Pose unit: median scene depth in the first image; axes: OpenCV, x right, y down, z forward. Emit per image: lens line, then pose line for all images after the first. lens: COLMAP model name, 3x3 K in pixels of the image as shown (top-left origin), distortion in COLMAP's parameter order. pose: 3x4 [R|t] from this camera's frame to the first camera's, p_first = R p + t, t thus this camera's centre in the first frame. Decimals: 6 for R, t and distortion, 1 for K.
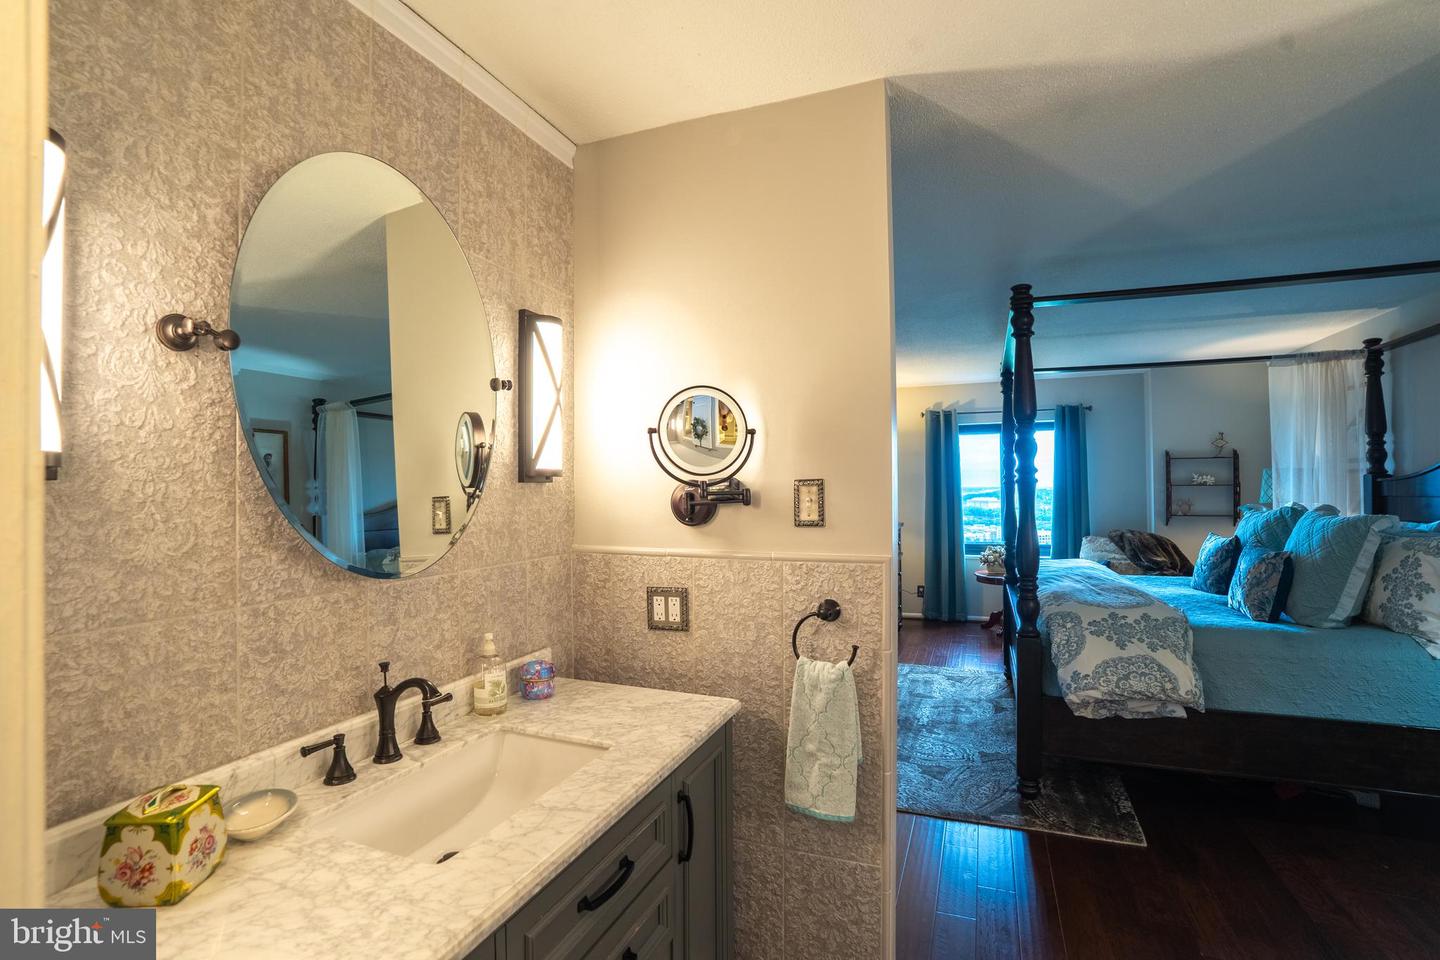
lens RADIAL K [[679.0, 0, 721.0], [0, 679.0, 480.1], [0, 0, 1]] dist [-0.021305, 0.001104]
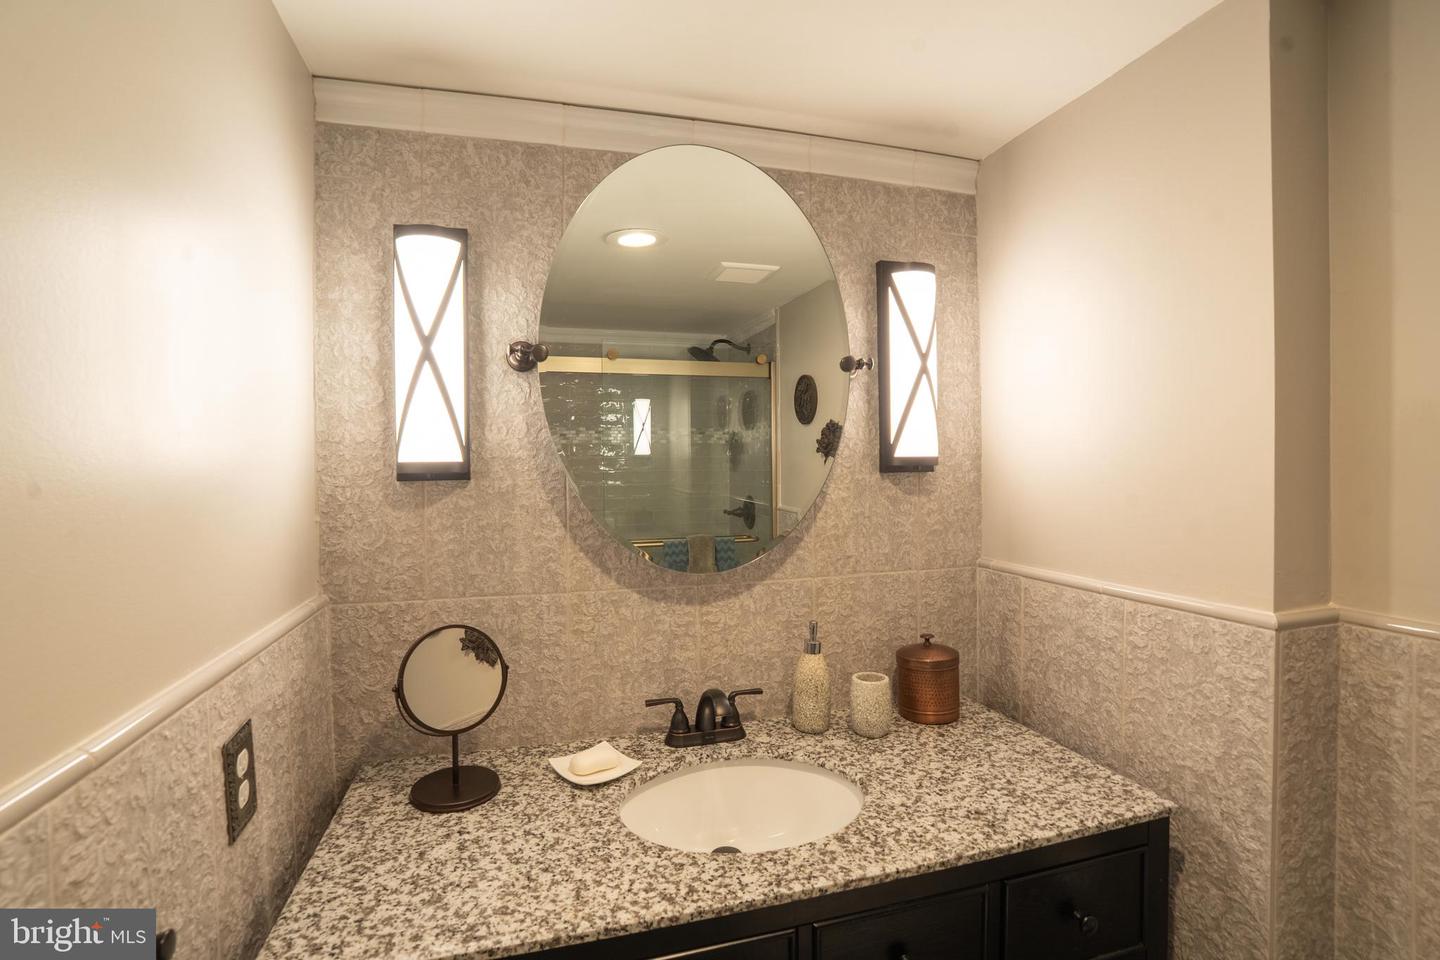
lens RADIAL K [[679.0, 0, 690.4], [0, 679.0, 484.9], [0, 0, 1]] dist [-0.021305, 0.001104]
pose [[0.622086, 0.014204, -0.782820, 0.204723], [0.015797, 0.999404, 0.030688, -0.012605], [0.782790, -0.031457, 0.621491, 0.316598]]
